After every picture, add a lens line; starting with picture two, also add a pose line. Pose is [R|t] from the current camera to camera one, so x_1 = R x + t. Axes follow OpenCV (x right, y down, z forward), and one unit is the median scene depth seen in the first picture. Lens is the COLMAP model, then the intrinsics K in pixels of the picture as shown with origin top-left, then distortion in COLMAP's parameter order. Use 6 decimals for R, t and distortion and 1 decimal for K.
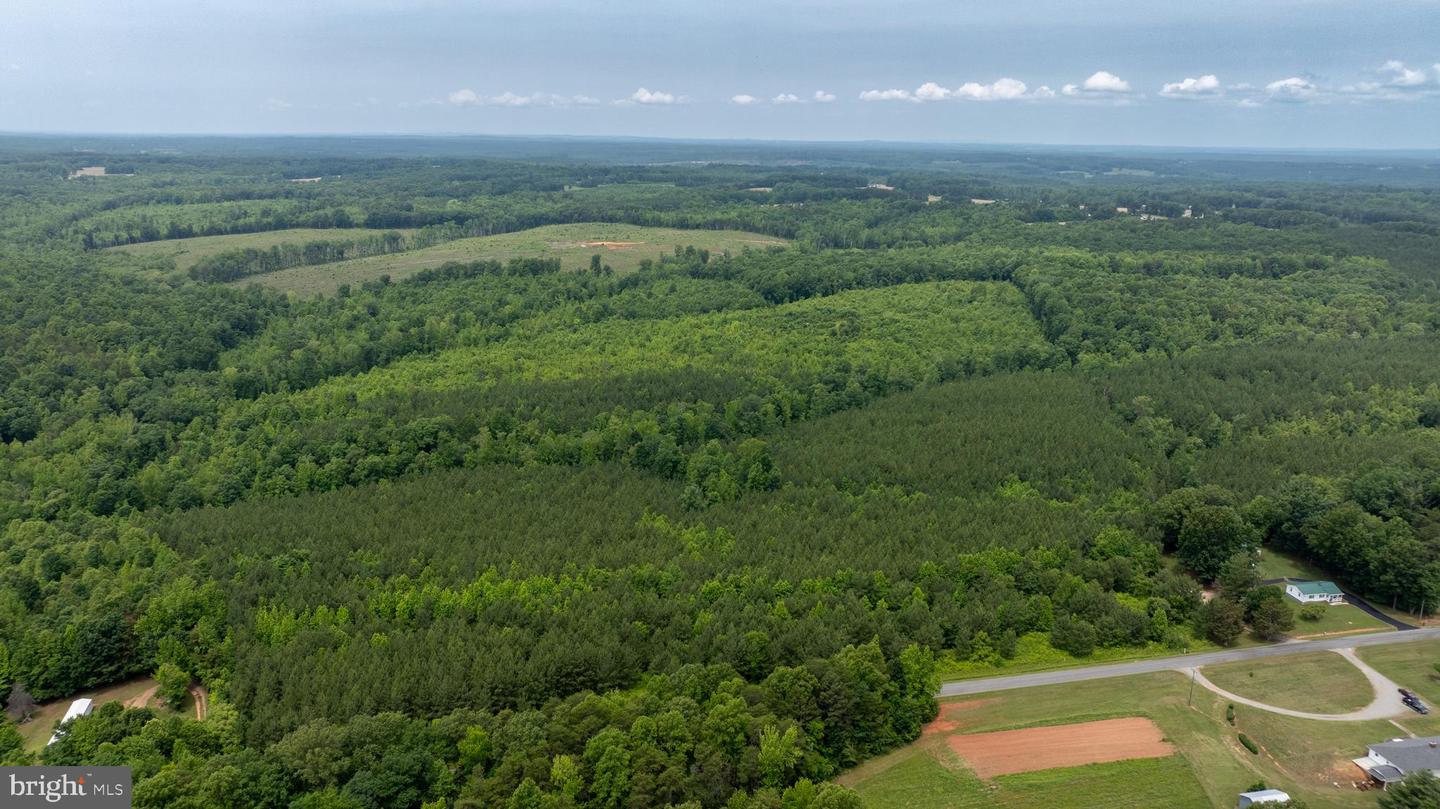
lens RADIAL K [[1015.3, 0, 721.7], [0, 1015.3, 397.9], [0, 0, 1]] dist [-0.040243, 0.040802]
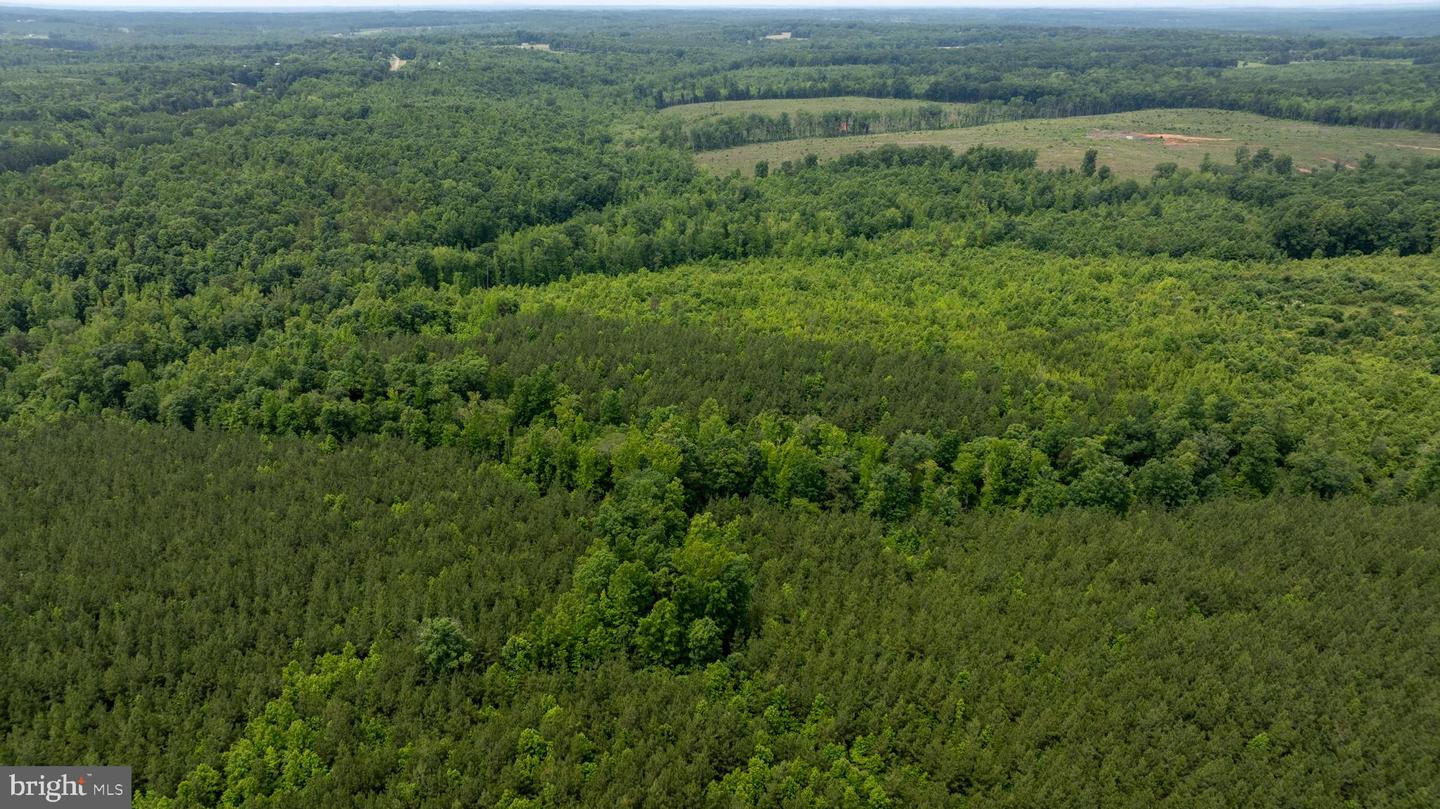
lens RADIAL K [[1015.3, 0, 723.6], [0, 1015.3, 406.2], [0, 0, 1]] dist [-0.040243, 0.040802]
pose [[0.769631, 0.226432, -0.596989, 0.168225], [-0.152190, 0.973112, 0.172891, -0.059040], [0.620085, -0.042207, 0.783398, 0.330909]]
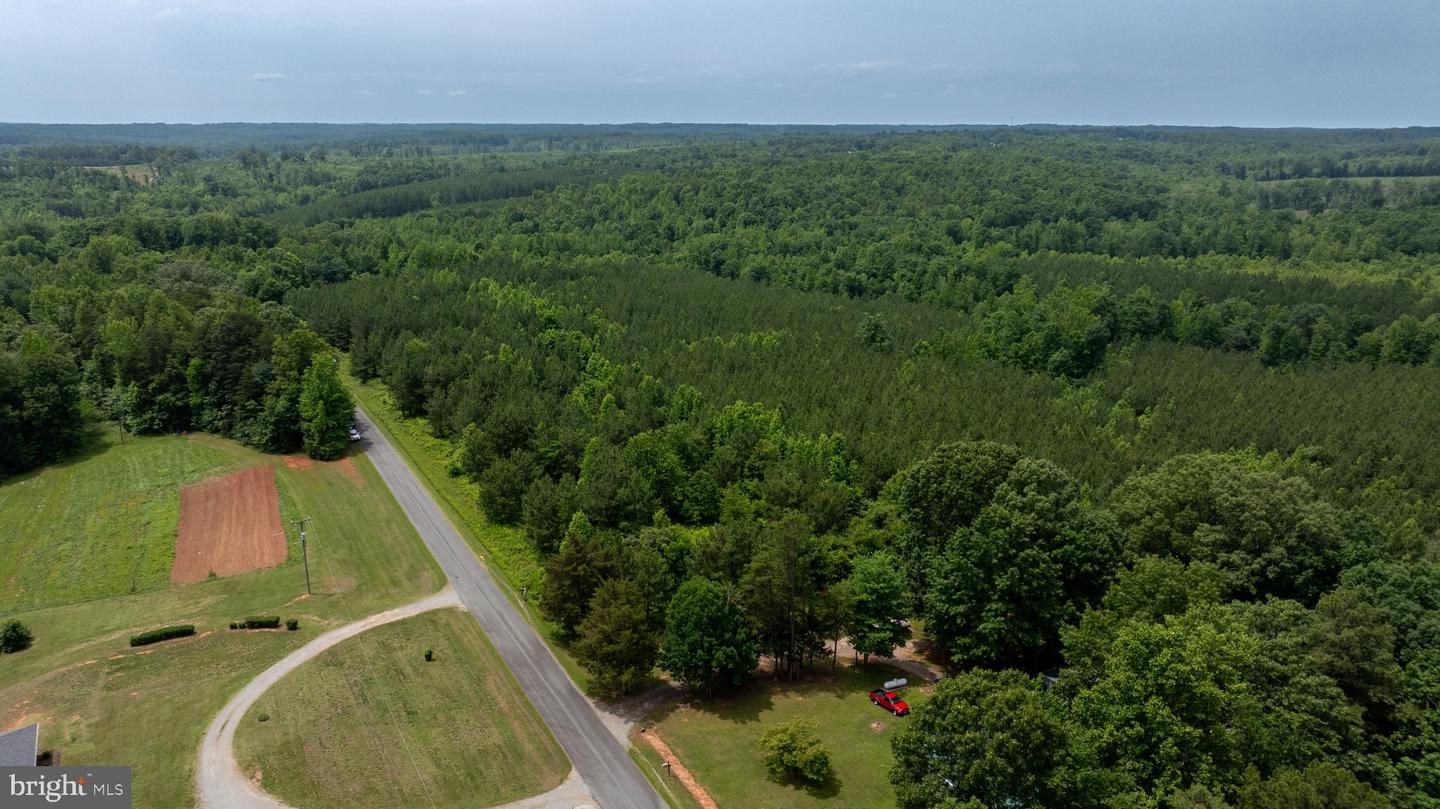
lens RADIAL K [[1015.3, 0, 721.1], [0, 1015.3, 403.4], [0, 0, 1]] dist [-0.040243, 0.040802]
pose [[0.306641, 0.243424, -0.920172, 0.301640], [-0.239922, 0.955296, 0.172764, 0.022575], [0.921091, 0.167793, 0.351336, 0.306219]]
